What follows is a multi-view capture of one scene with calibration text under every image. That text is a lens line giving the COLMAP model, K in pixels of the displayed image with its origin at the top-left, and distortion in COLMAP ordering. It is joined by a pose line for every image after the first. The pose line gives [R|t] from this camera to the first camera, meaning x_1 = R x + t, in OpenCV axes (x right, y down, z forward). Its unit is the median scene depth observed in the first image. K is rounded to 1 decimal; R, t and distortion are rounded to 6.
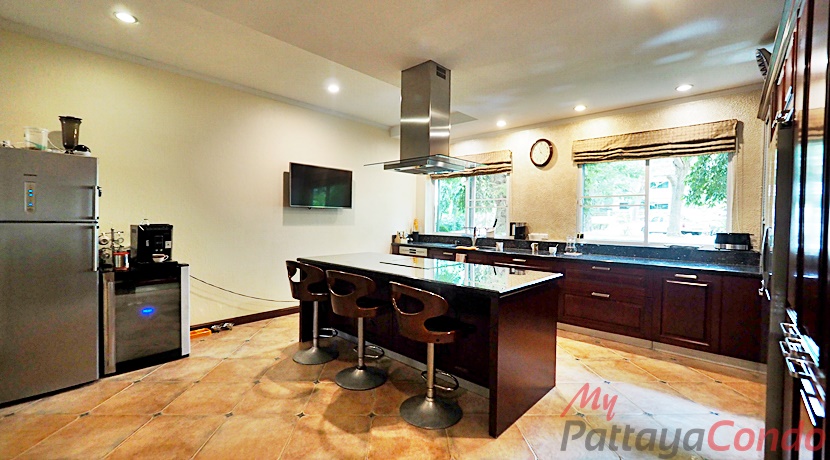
lens RADIAL K [[345.9, 0, 407.8], [0, 345.9, 227.1], [0, 0, 1]] dist [-0.000356, -0.000099]
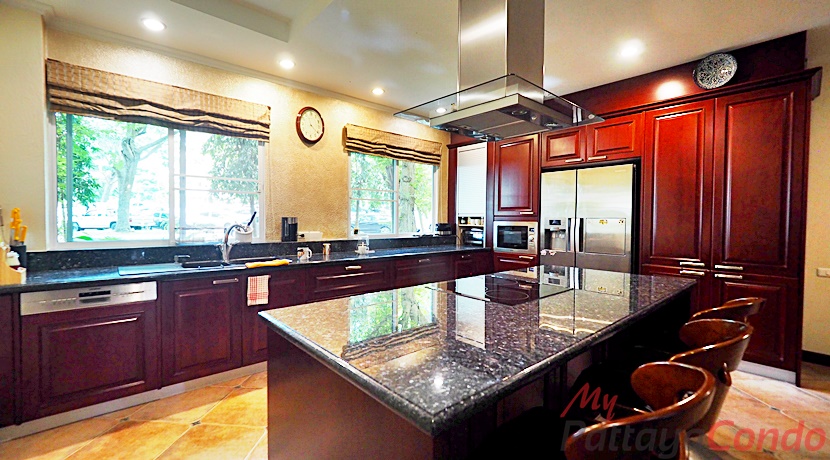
lens RADIAL K [[345.9, 0, 407.8], [0, 345.9, 227.1], [0, 0, 1]] dist [-0.000356, -0.000099]
pose [[0.100988, -0.034689, 0.994283, -0.355064], [0.018517, 0.999284, 0.032983, -0.012038], [-0.994715, 0.015080, 0.101558, 0.706522]]
